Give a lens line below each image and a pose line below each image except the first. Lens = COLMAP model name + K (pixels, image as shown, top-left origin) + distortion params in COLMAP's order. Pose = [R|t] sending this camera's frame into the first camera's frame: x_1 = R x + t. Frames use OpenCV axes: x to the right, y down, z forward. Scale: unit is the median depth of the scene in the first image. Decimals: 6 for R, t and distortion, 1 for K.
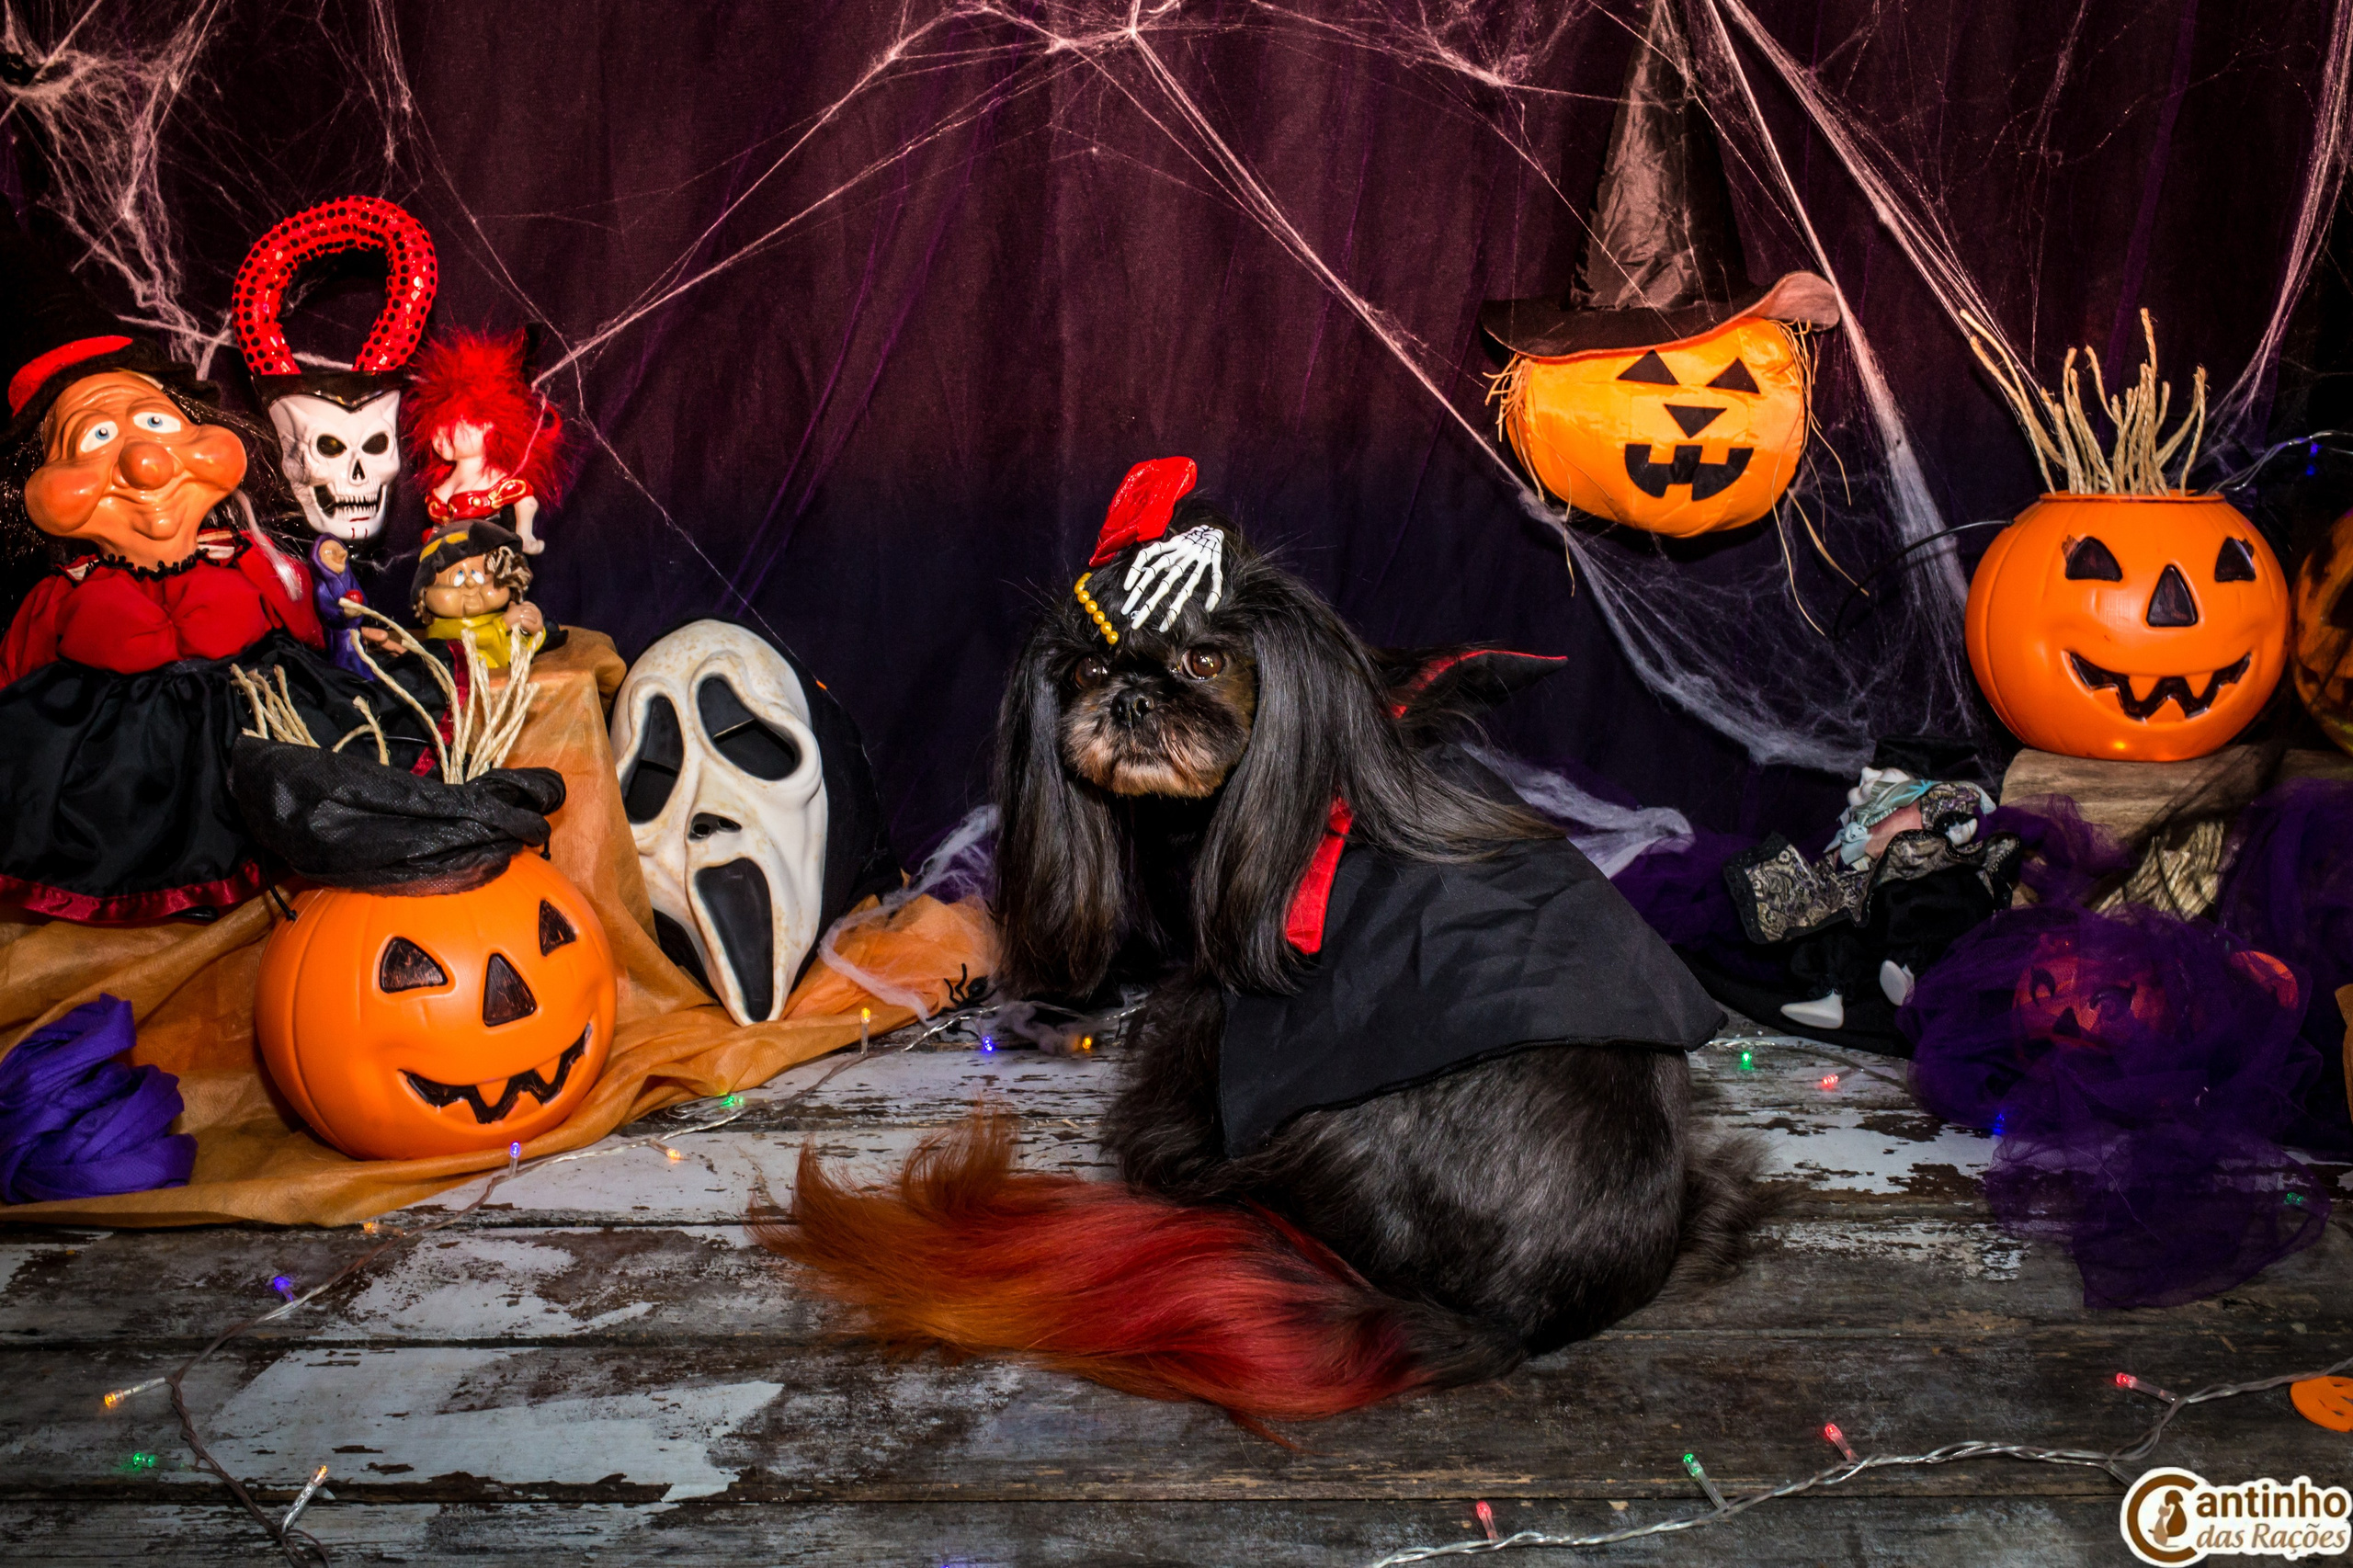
lens RADIAL K [[2645.0, 0, 1176.5], [0, 2645.0, 784.0], [0, 0, 1]] dist [-0.009871, 0.020439]
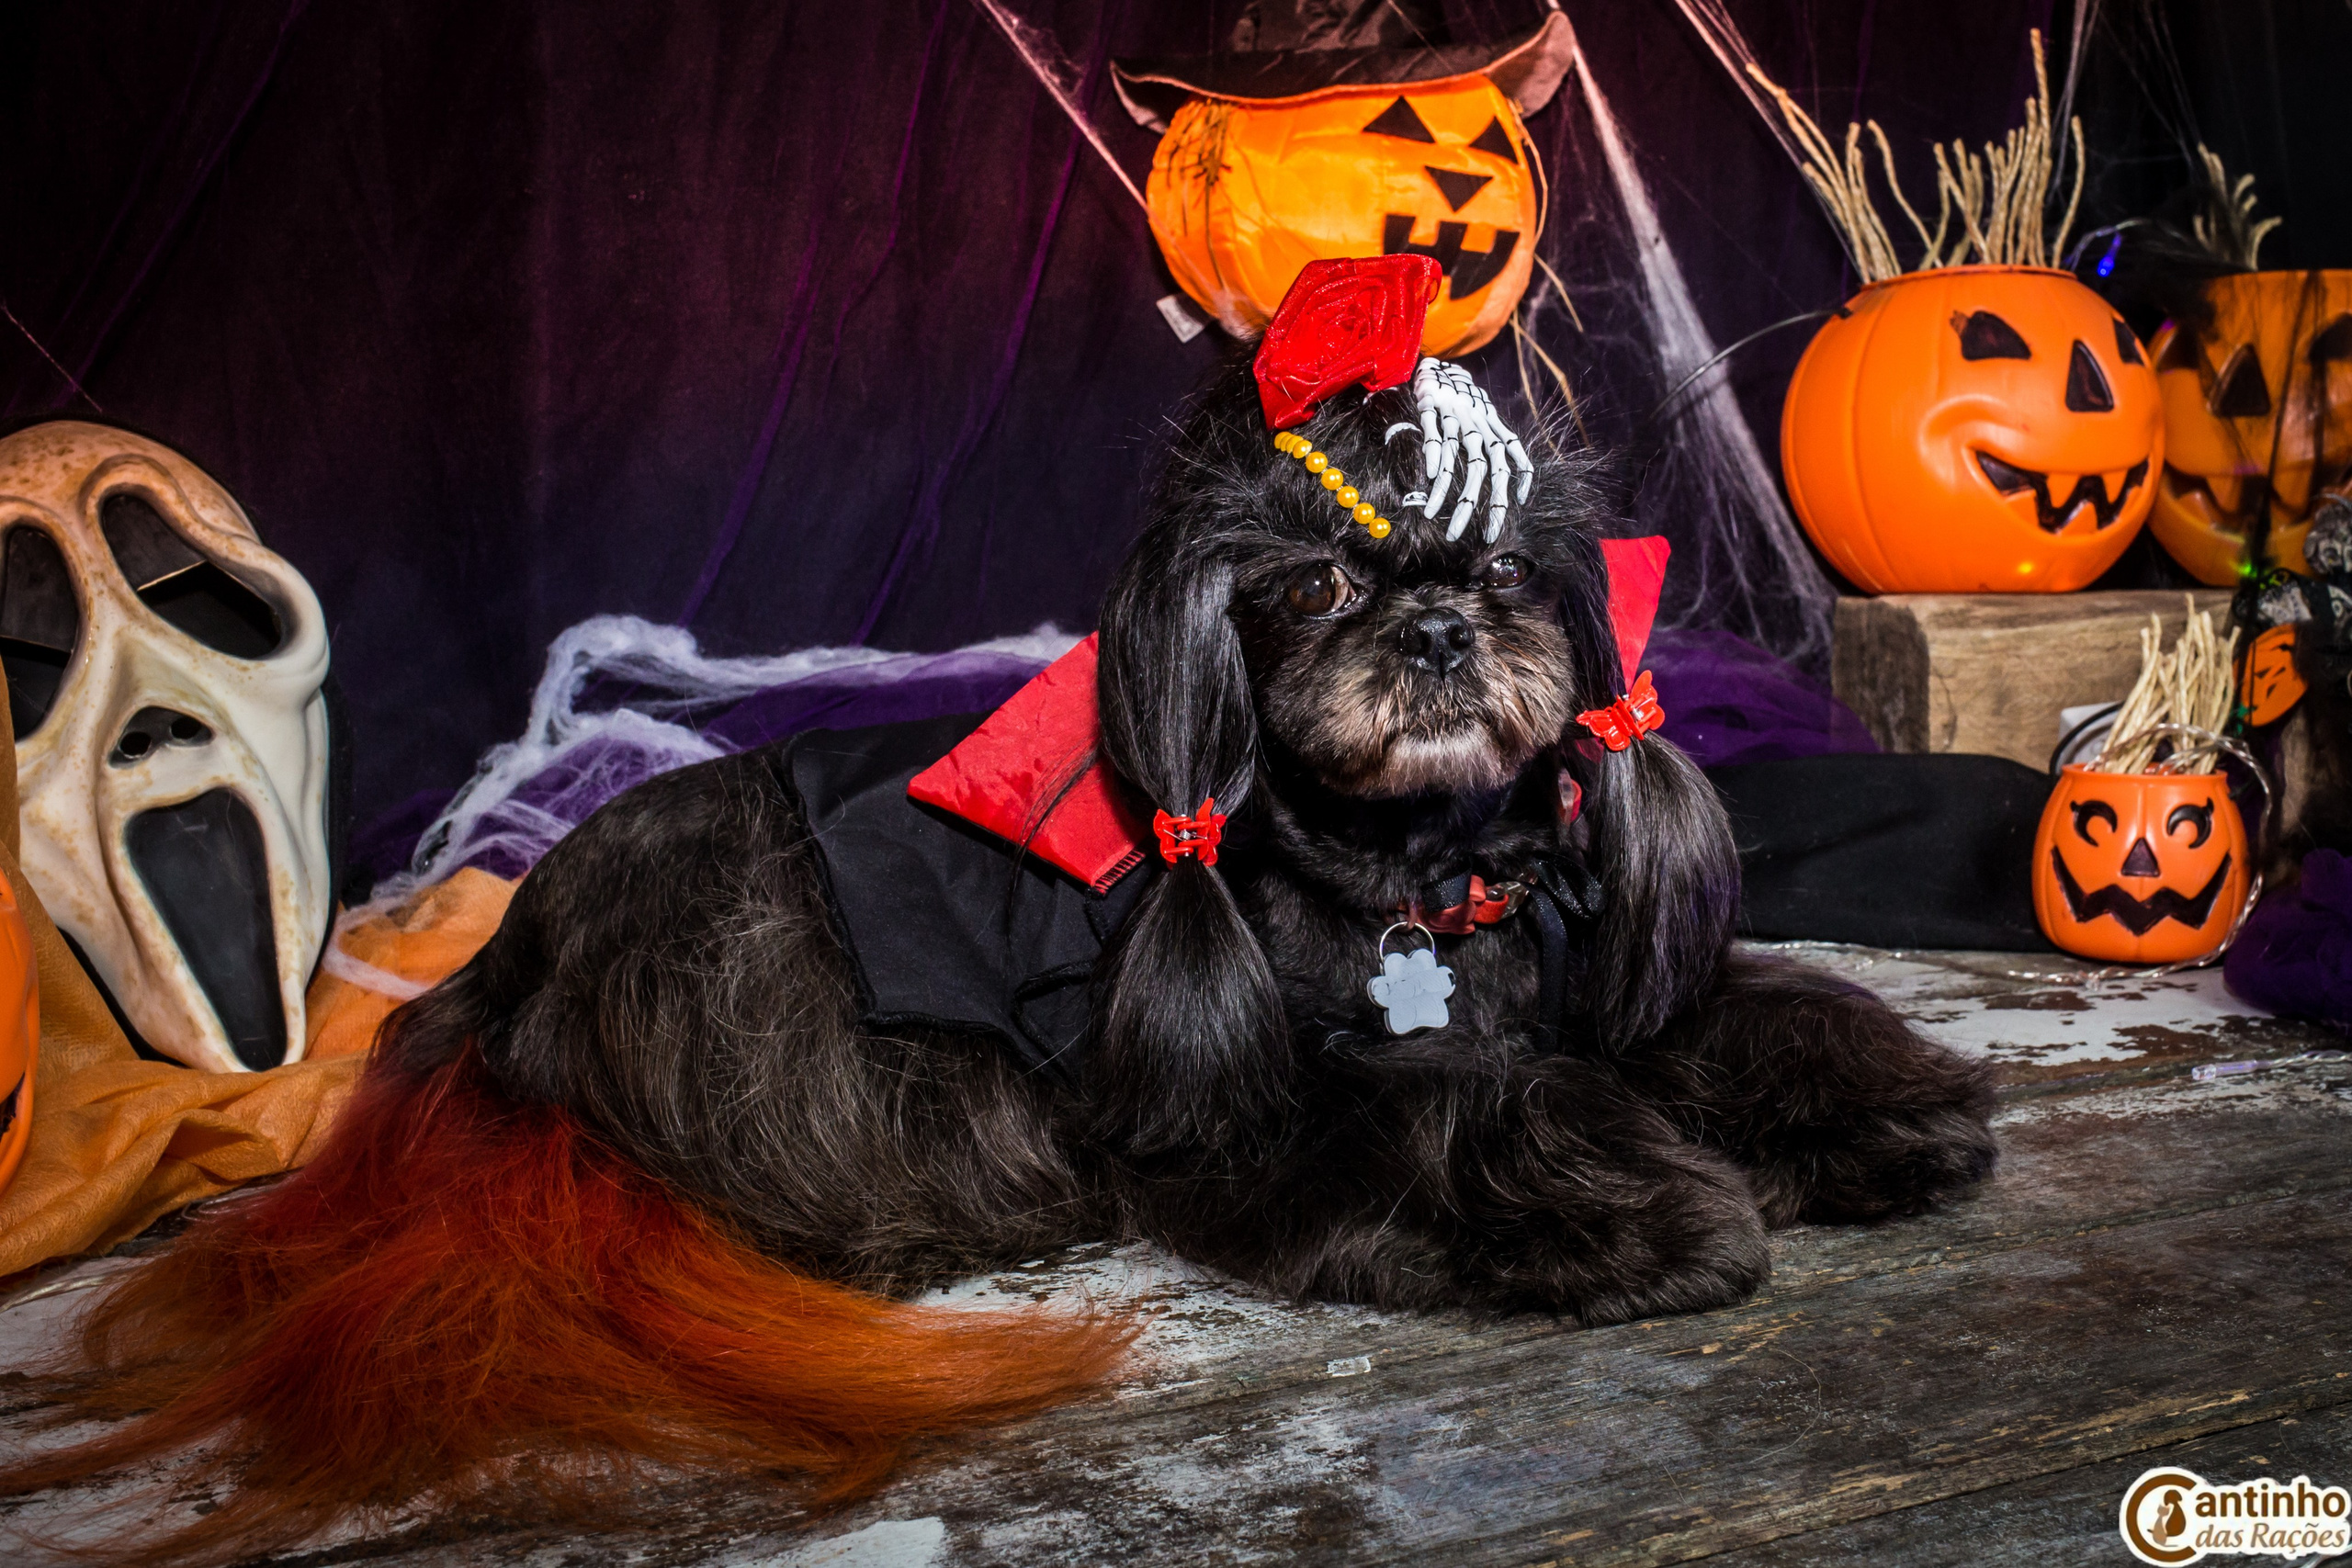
lens RADIAL K [[2643.7, 0, 1176.0], [0, 2643.7, 784.0], [0, 0, 1]] dist [-0.009871, 0.020439]
pose [[0.880030, -0.038314, 0.473370, -0.244070], [0.090354, 0.992042, -0.087680, 0.092526], [-0.466243, 0.119932, 0.876489, 0.390668]]
